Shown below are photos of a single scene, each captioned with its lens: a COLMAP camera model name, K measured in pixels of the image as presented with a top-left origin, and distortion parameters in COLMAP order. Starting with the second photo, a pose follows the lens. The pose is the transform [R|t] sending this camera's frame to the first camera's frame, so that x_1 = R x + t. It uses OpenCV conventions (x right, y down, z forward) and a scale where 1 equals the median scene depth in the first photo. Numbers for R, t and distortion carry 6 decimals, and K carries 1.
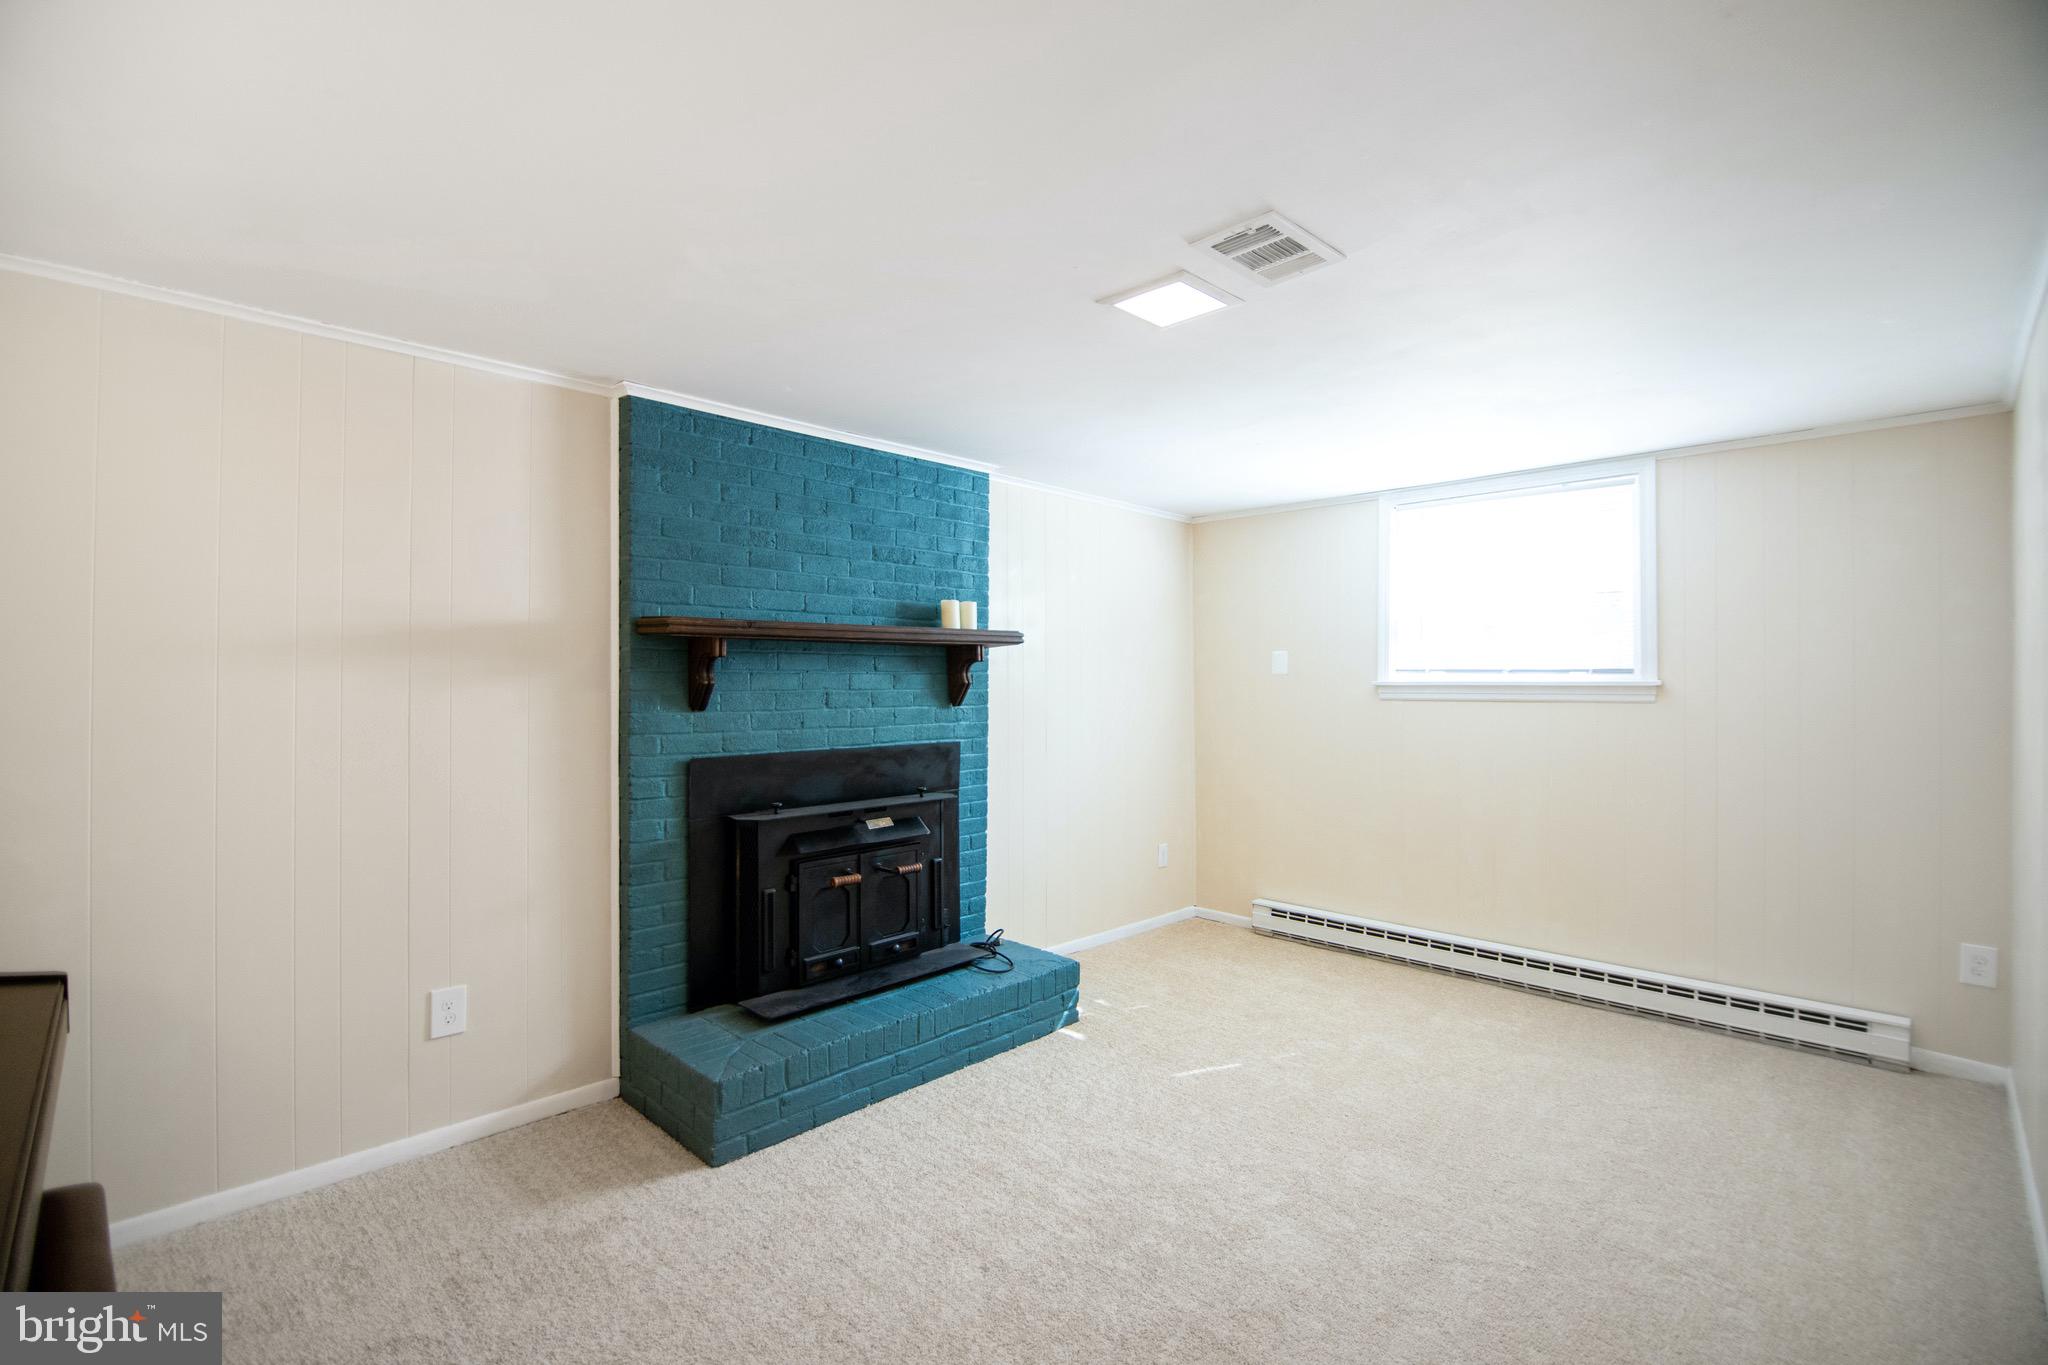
lens RADIAL K [[912.1, 0, 1027.1], [0, 912.1, 688.5], [0, 0, 1]] dist [-0.018272, -0.000255]
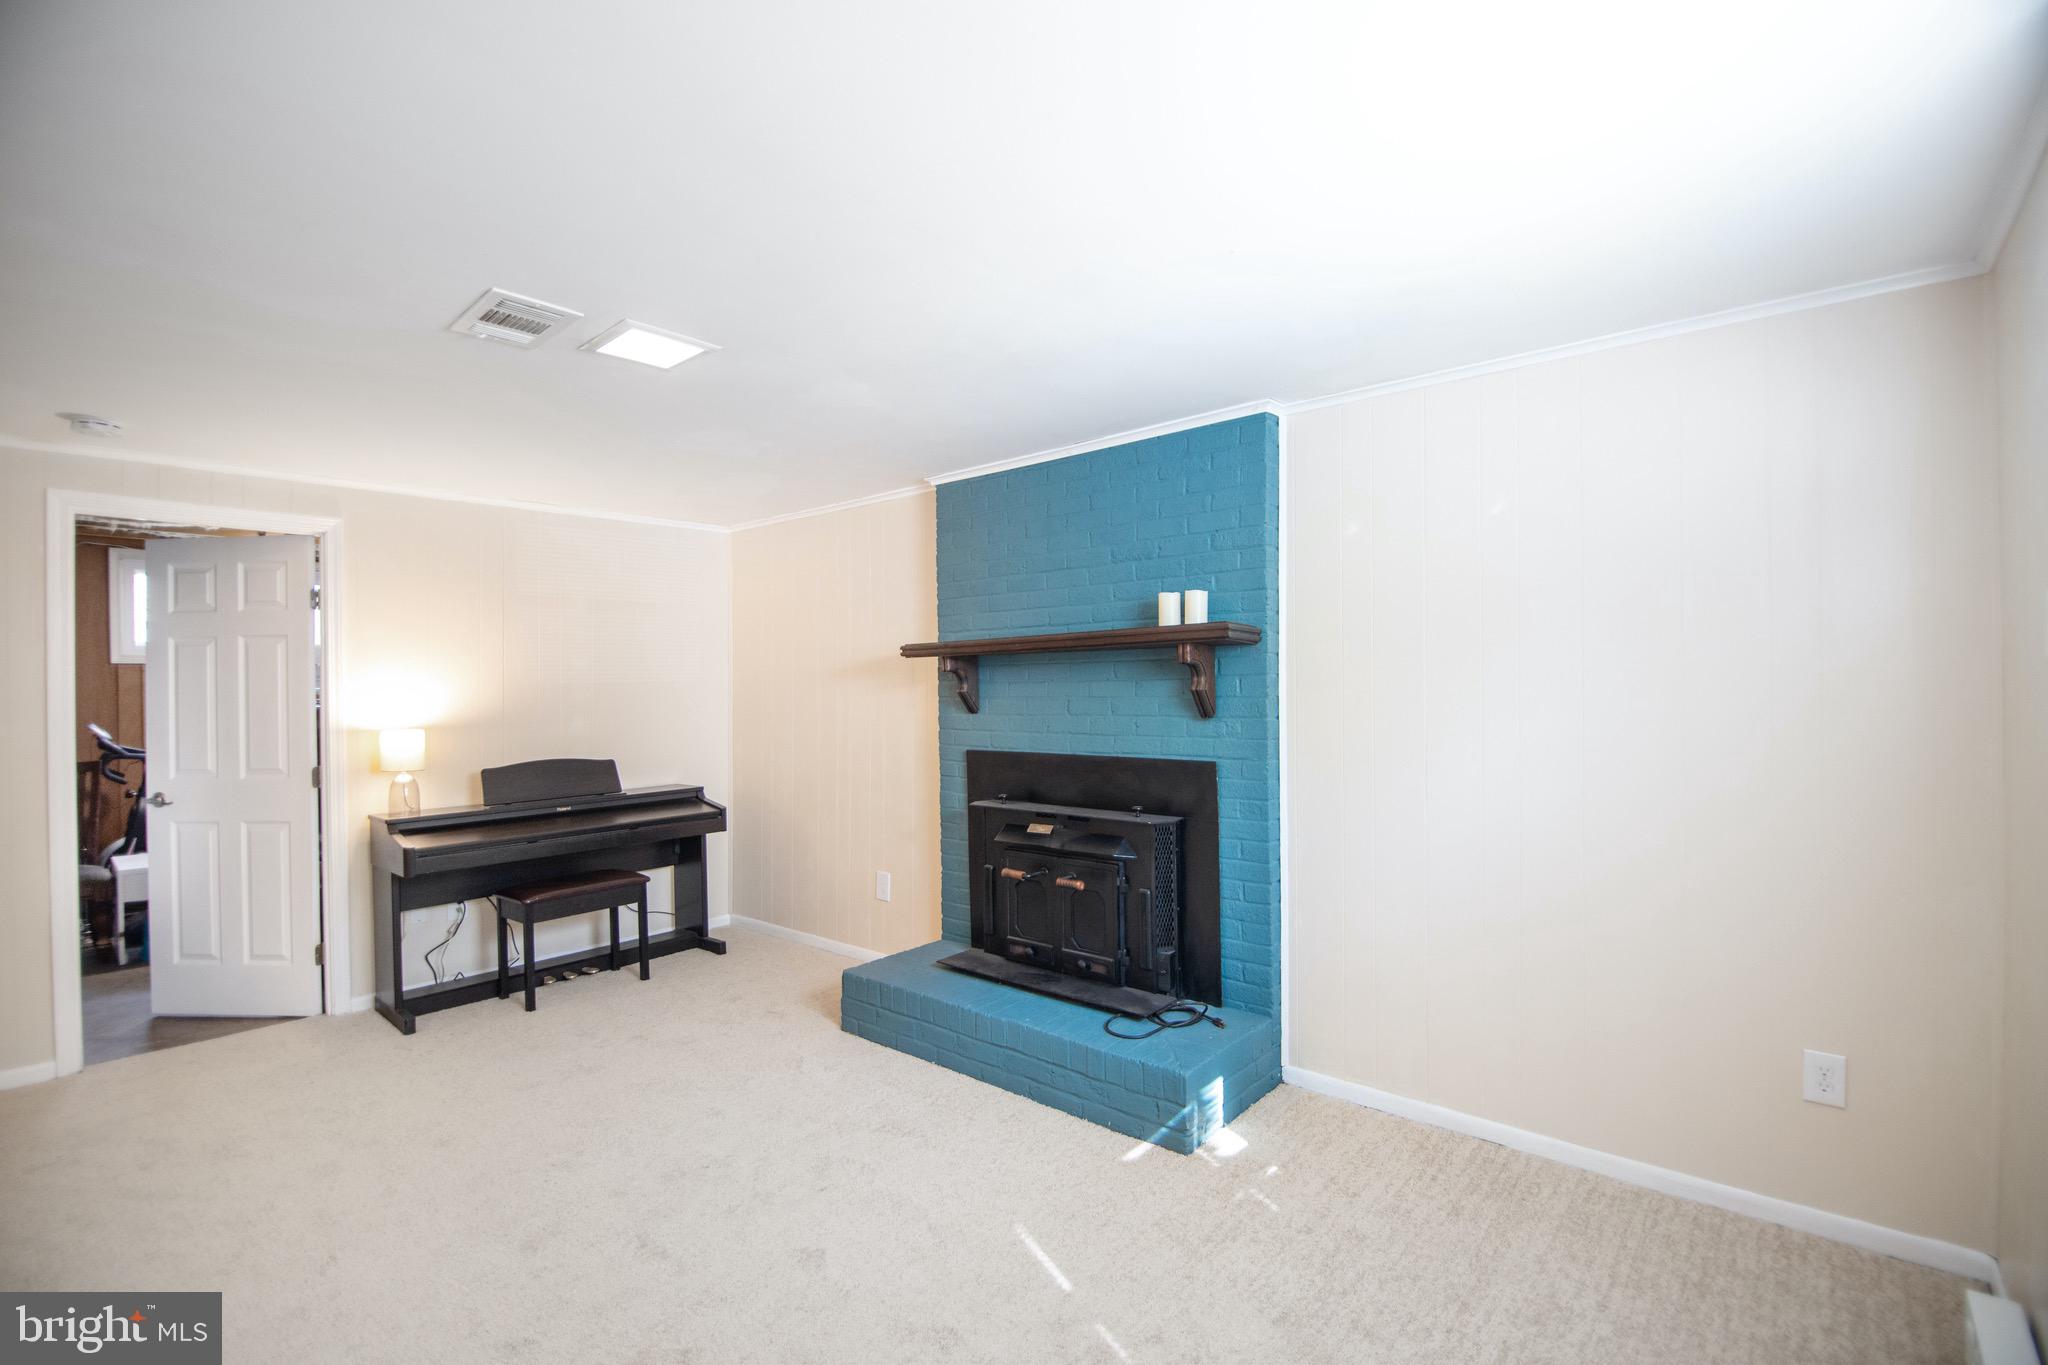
lens RADIAL K [[912.1, 0, 1027.1], [0, 912.1, 688.5], [0, 0, 1]] dist [-0.018272, -0.000255]
pose [[0.076261, -0.002549, -0.997085, 0.813962], [0.002009, 0.999995, -0.002403, -0.006475], [0.997086, -0.001820, 0.076265, 0.861475]]
